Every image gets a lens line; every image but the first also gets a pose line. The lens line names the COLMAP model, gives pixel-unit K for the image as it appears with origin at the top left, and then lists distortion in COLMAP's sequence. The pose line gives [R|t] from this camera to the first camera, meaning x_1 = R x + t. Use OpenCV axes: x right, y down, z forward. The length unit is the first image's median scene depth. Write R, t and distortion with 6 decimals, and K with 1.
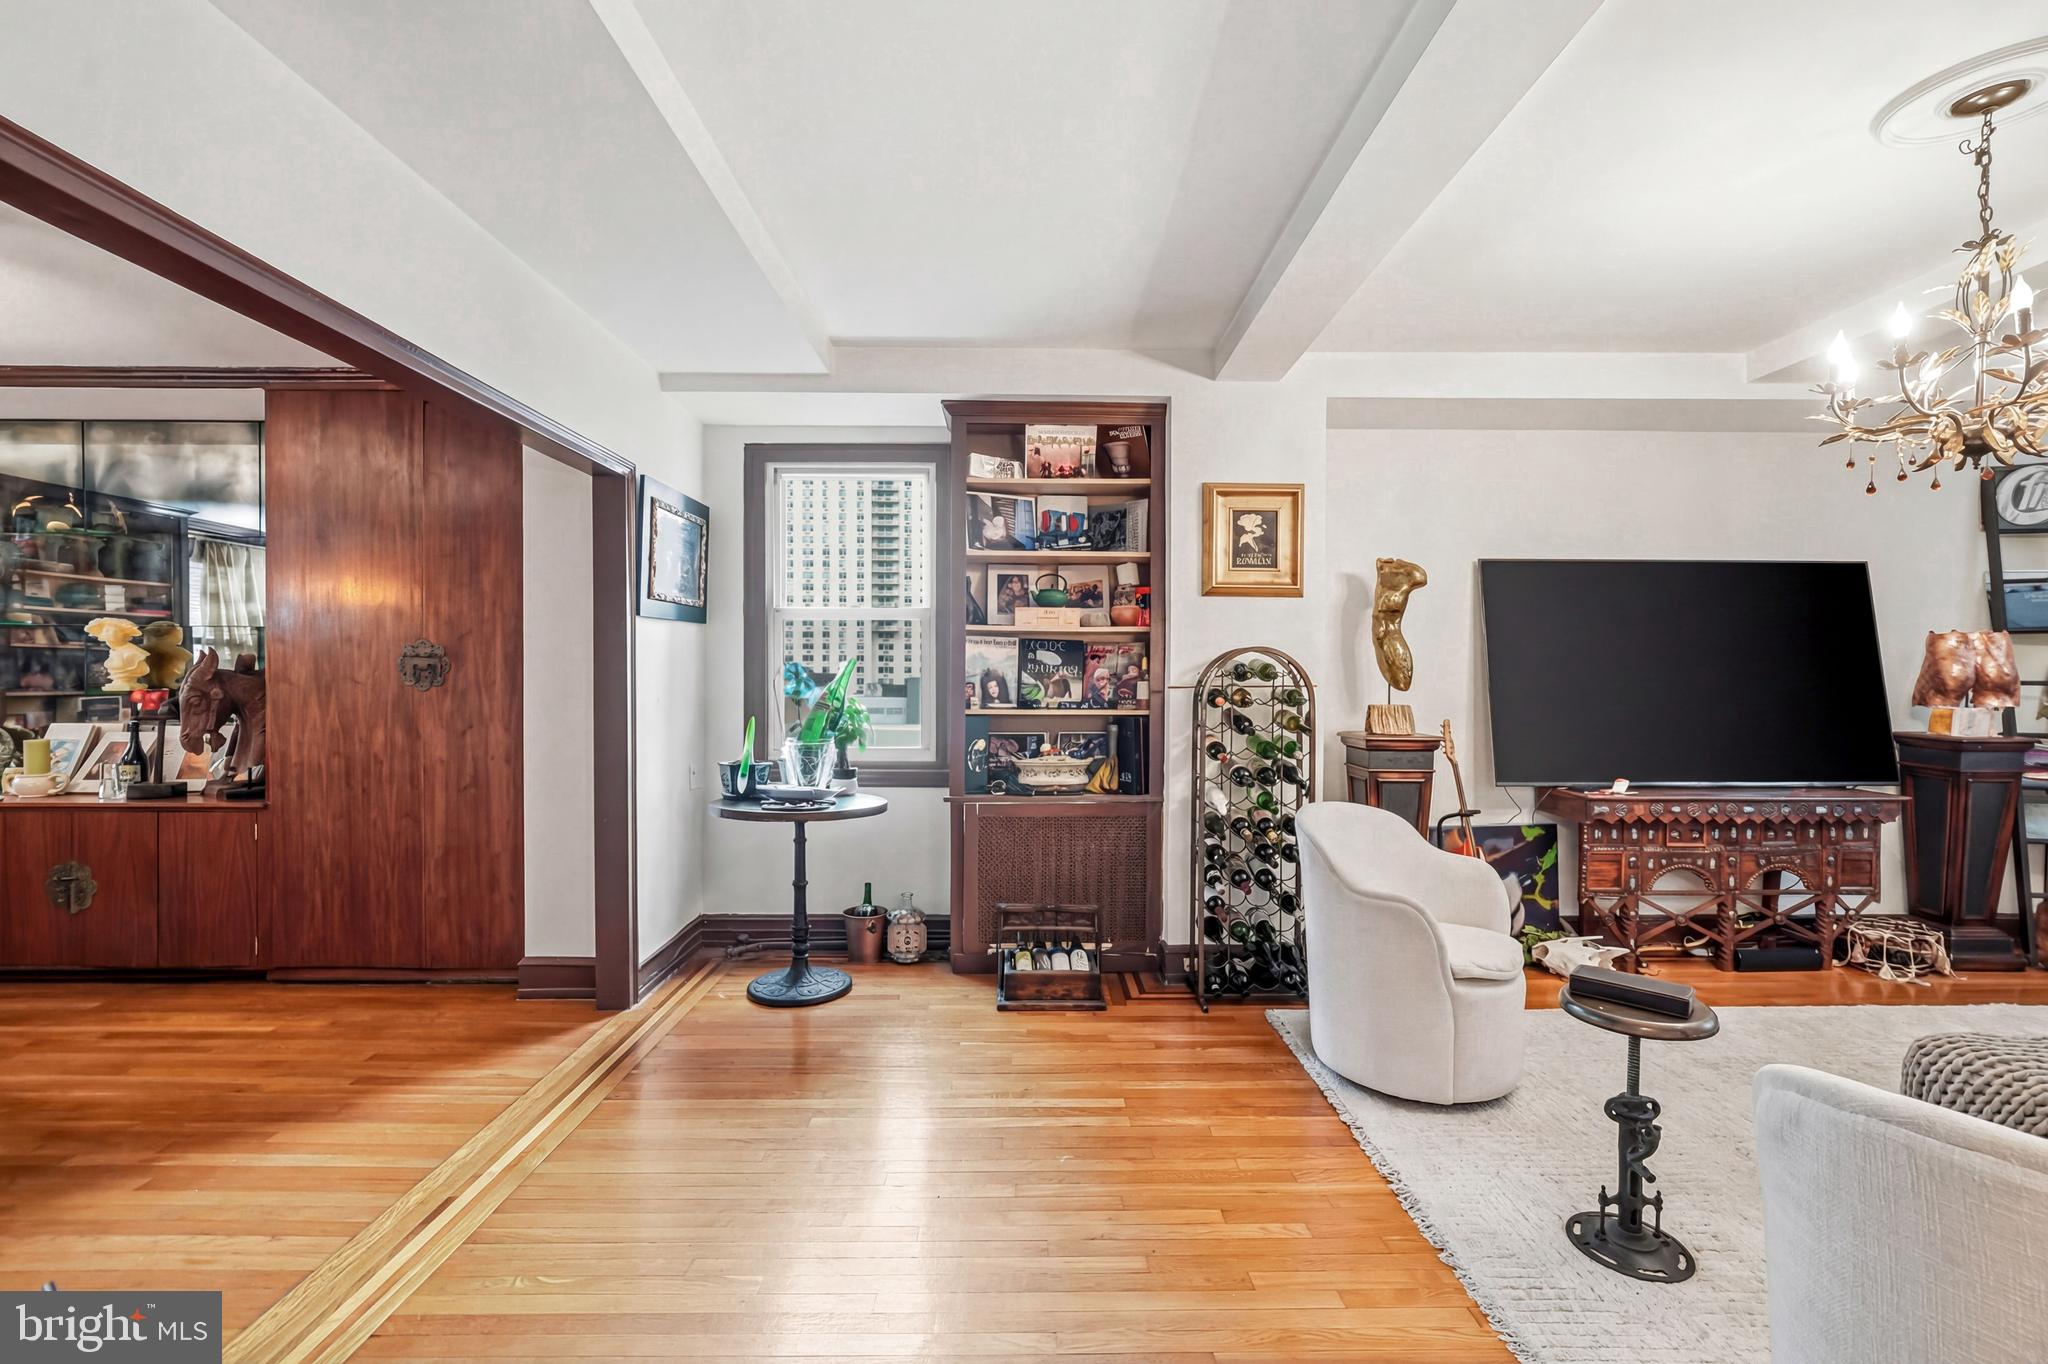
lens RADIAL K [[876.3, 0, 1029.1], [0, 876.3, 692.9], [0, 0, 1]] dist [-0.001967, -0.000188]
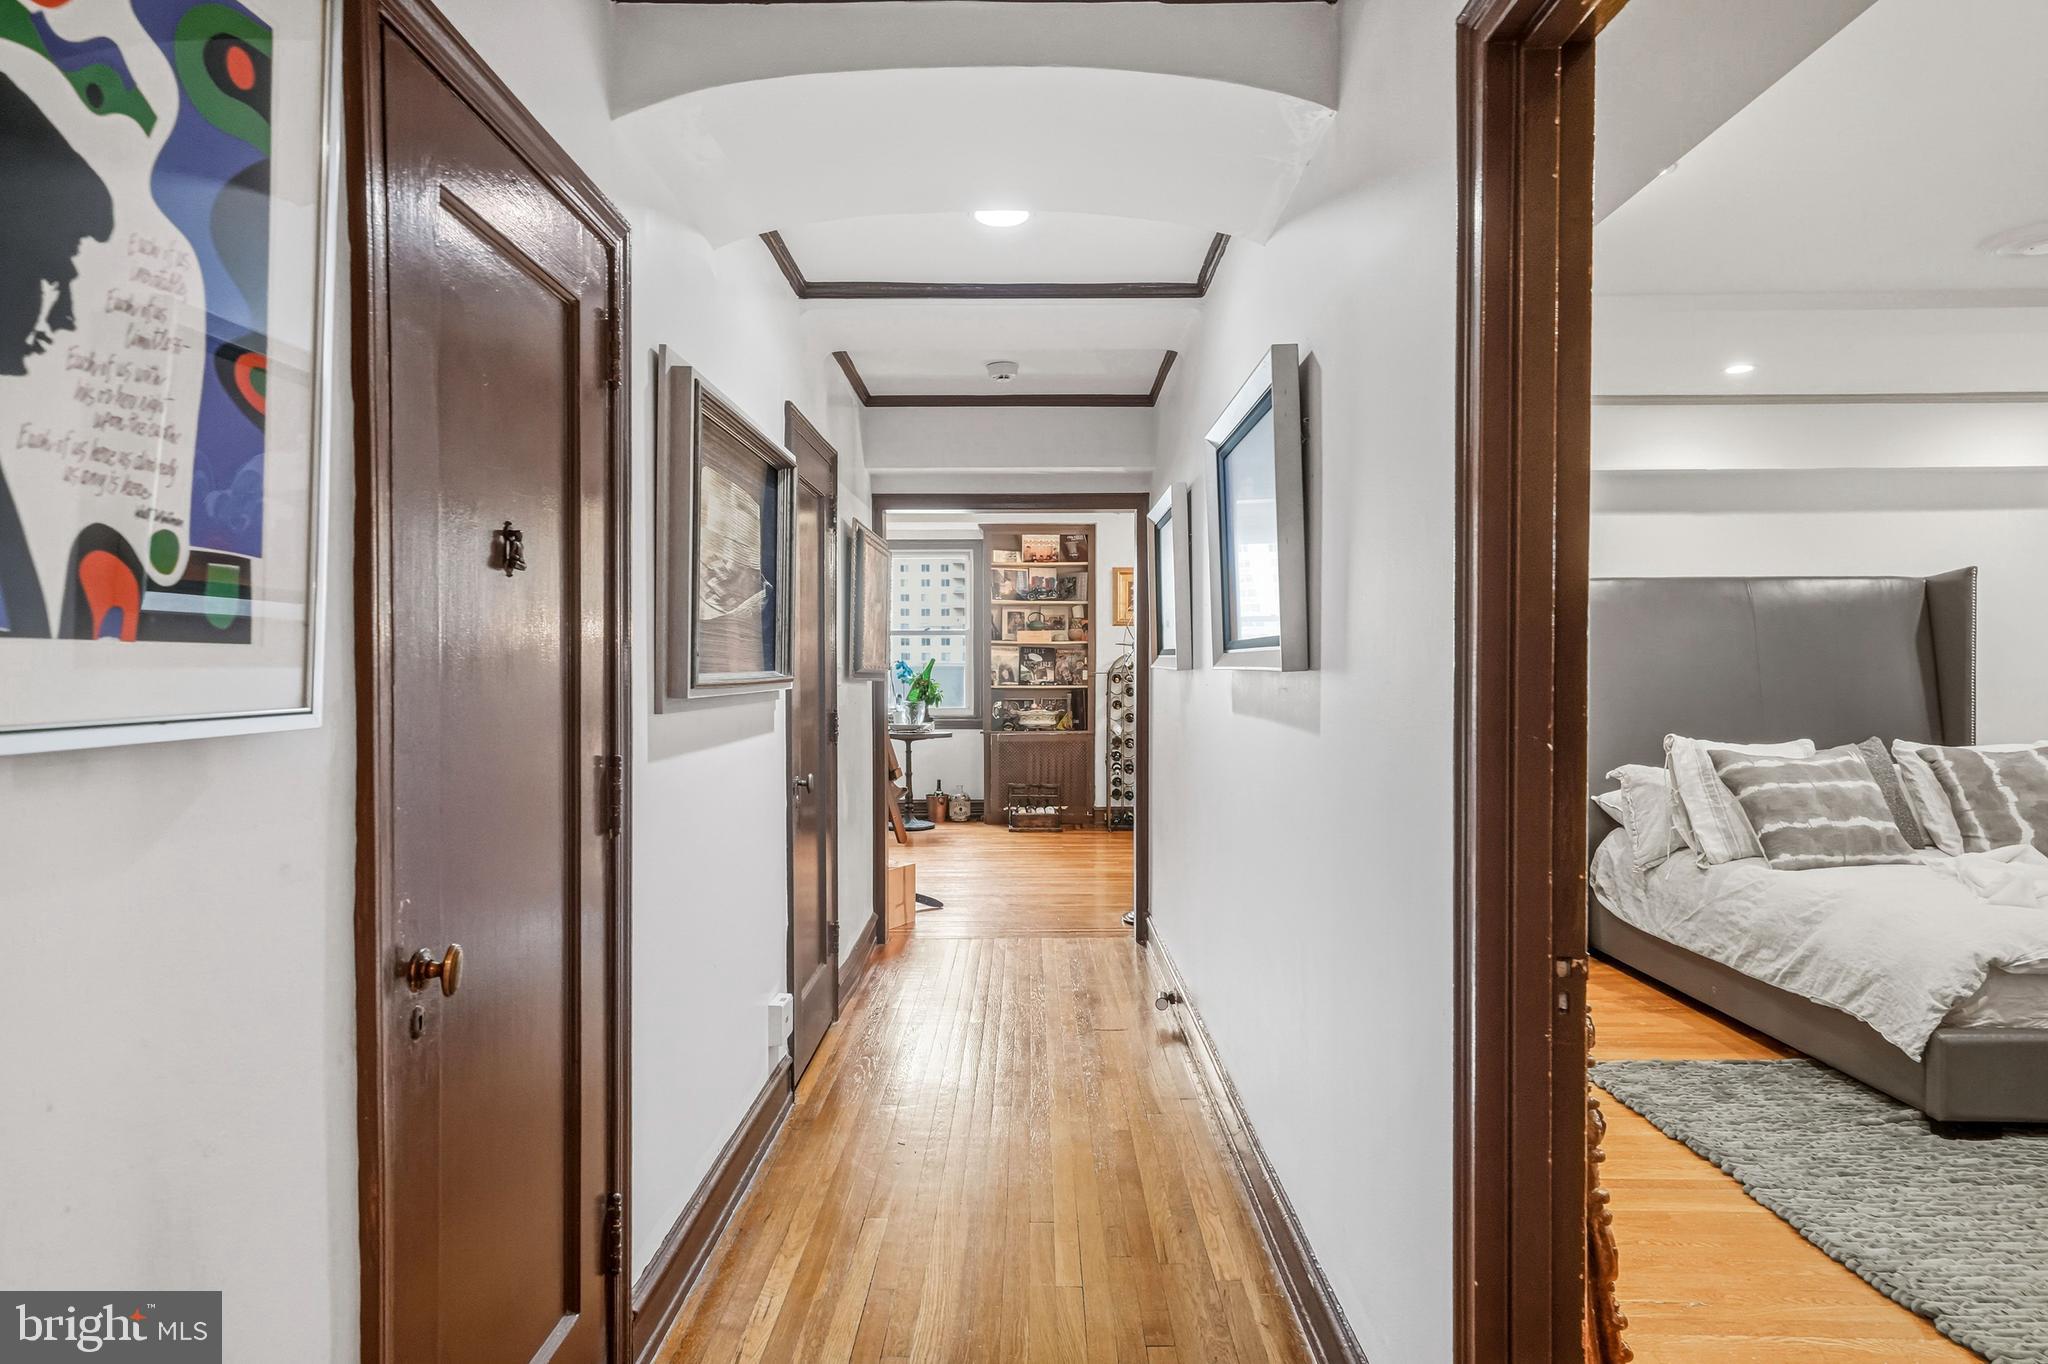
lens RADIAL K [[1165.5, 0, 1024.0], [0, 1165.5, 682.0], [0, 0, 1]] dist [0.000350, 0.000049]
pose [[0.999748, -0.006722, -0.021409, 0.051869], [0.006818, 0.999967, 0.004422, 0.000601], [0.021378, -0.004567, 0.999761, -1.497420]]
